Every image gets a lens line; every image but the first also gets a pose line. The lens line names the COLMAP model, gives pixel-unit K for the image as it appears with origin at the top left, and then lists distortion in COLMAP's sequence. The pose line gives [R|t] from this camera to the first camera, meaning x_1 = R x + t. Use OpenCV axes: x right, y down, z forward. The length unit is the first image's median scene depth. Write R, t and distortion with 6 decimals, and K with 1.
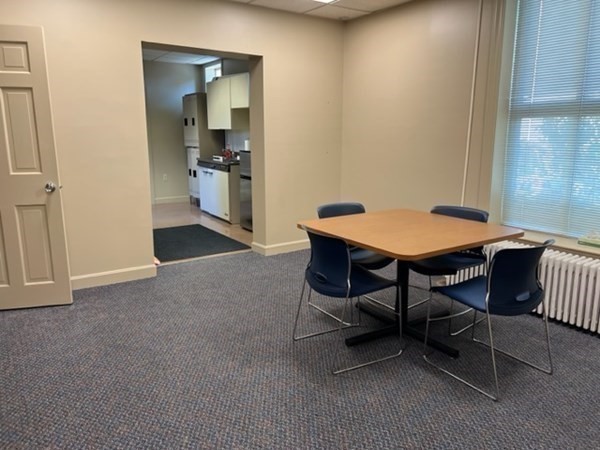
lens RADIAL K [[454.1, 0, 300.7], [0, 454.1, 224.0], [0, 0, 1]] dist [0.035627, -0.000011]
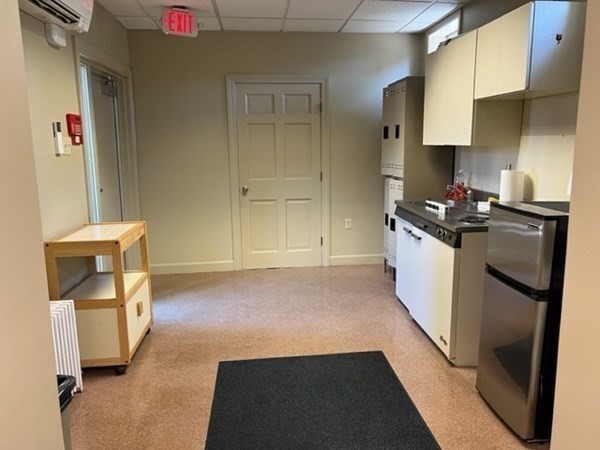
lens RADIAL K [[454.1, 0, 300.2], [0, 454.1, 226.2], [0, 0, 1]] dist [0.035627, -0.000011]
pose [[0.884211, 0.070487, -0.461739, -0.077812], [-0.078501, 0.996912, 0.001858, -0.103616], [0.460444, 0.034604, 0.887014, 0.466520]]
